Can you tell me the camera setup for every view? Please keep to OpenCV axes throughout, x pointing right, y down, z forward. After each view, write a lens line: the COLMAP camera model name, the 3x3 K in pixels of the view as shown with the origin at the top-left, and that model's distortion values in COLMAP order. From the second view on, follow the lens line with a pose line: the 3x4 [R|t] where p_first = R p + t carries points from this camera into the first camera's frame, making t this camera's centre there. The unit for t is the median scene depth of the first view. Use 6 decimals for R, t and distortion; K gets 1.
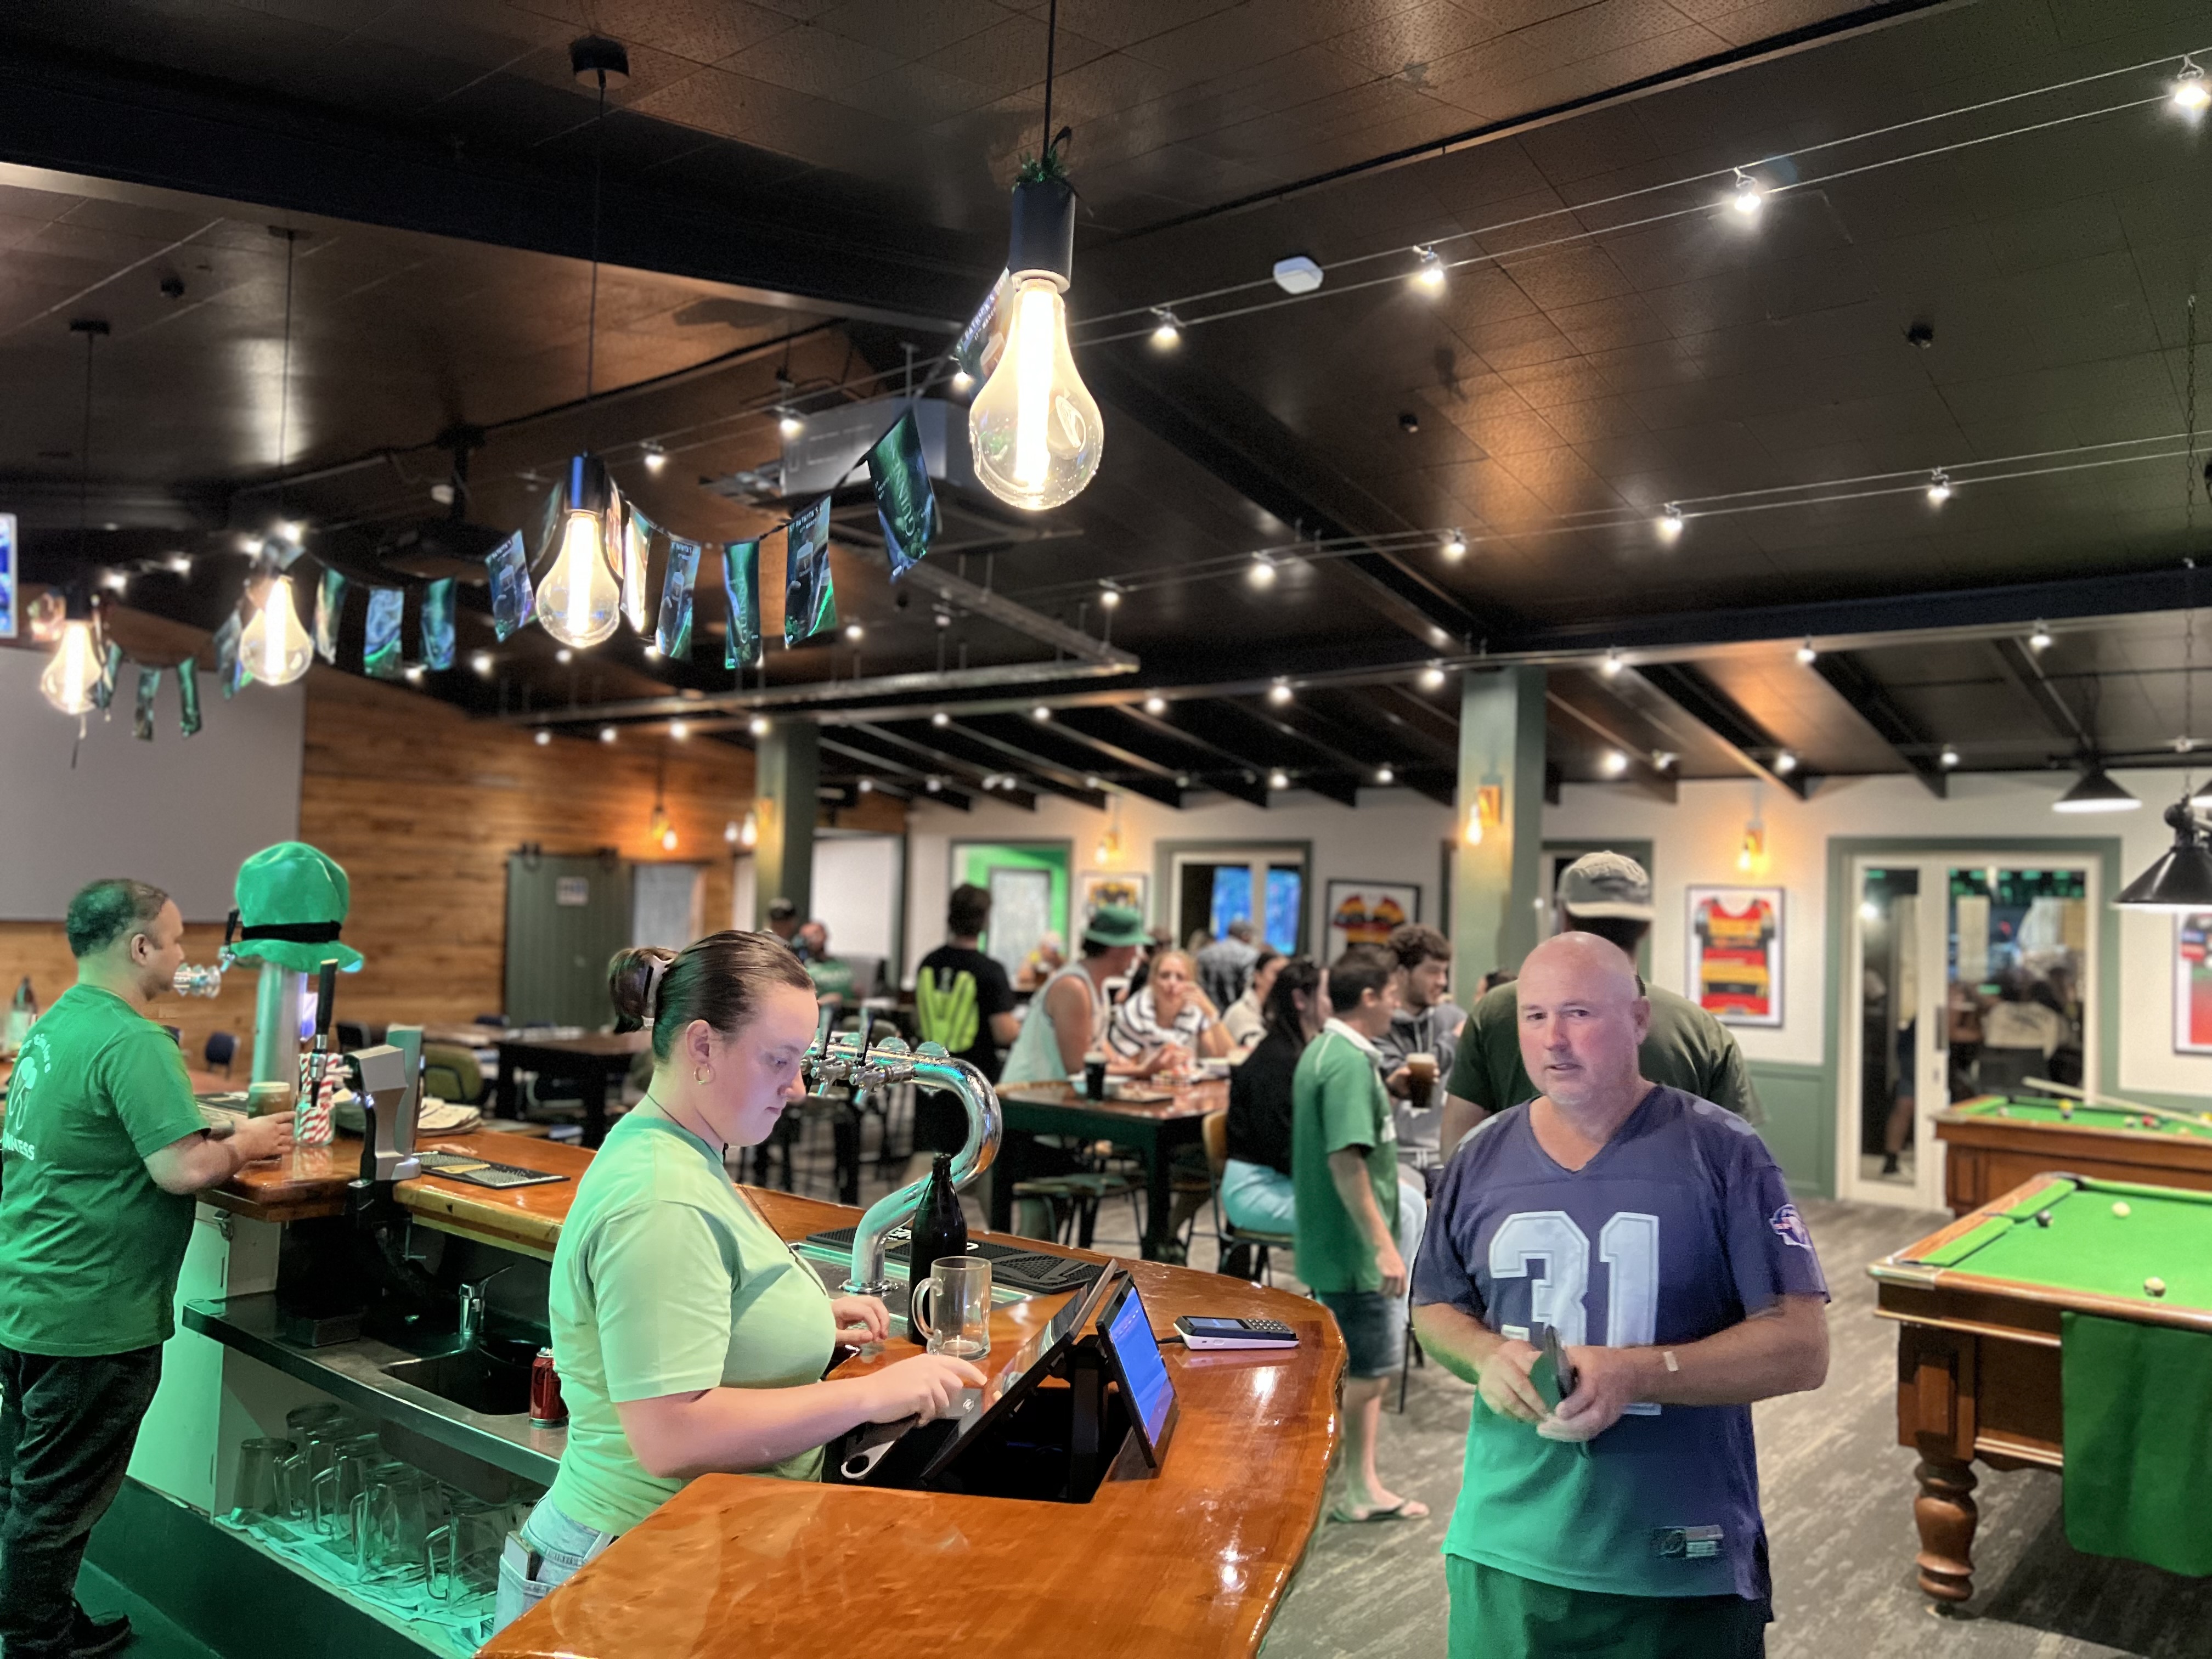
lens RADIAL K [[1673.5, 0, 1097.3], [0, 1673.5, 845.7], [0, 0, 1]] dist [0.045432, -0.049821]
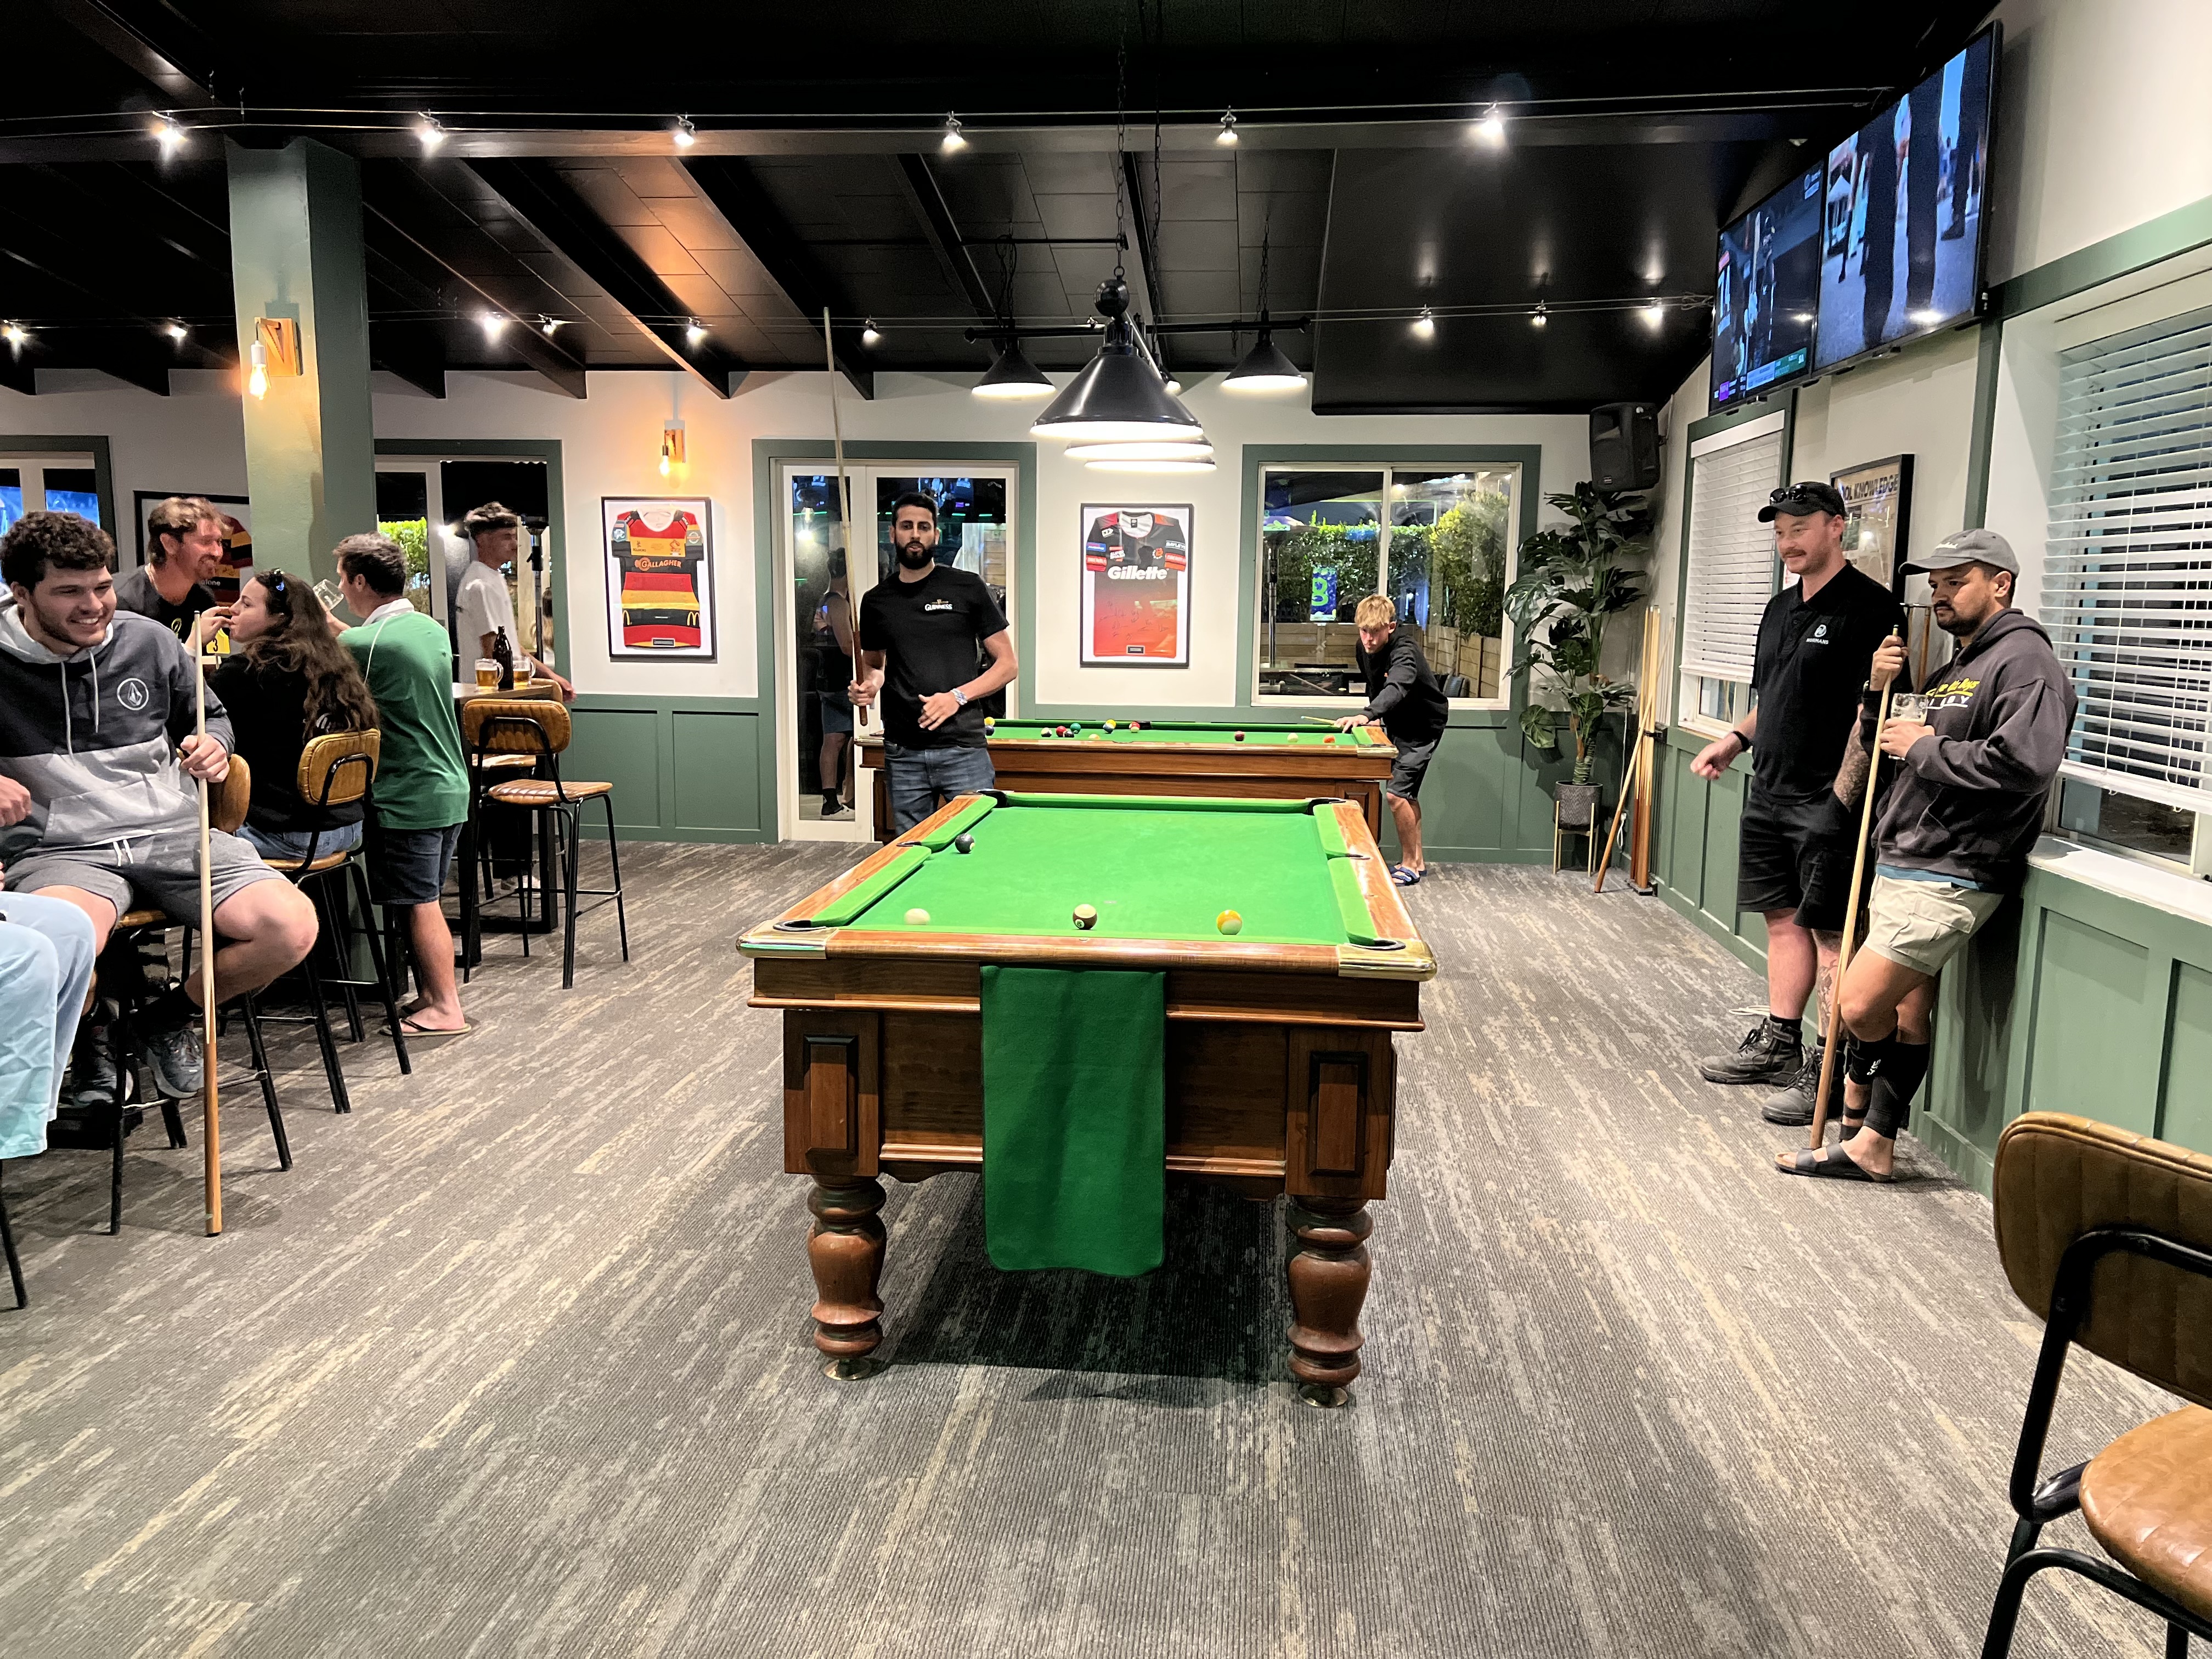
lens RADIAL K [[1657.7, 0, 1089.5], [0, 1657.7, 845.6], [0, 0, 1]] dist [0.114162, -0.206350]
pose [[0.836587, -0.103068, 0.538052, 0.184672], [-0.004254, 0.980891, 0.194512, 0.067544], [-0.547818, -0.165015, 0.820162, 0.317745]]
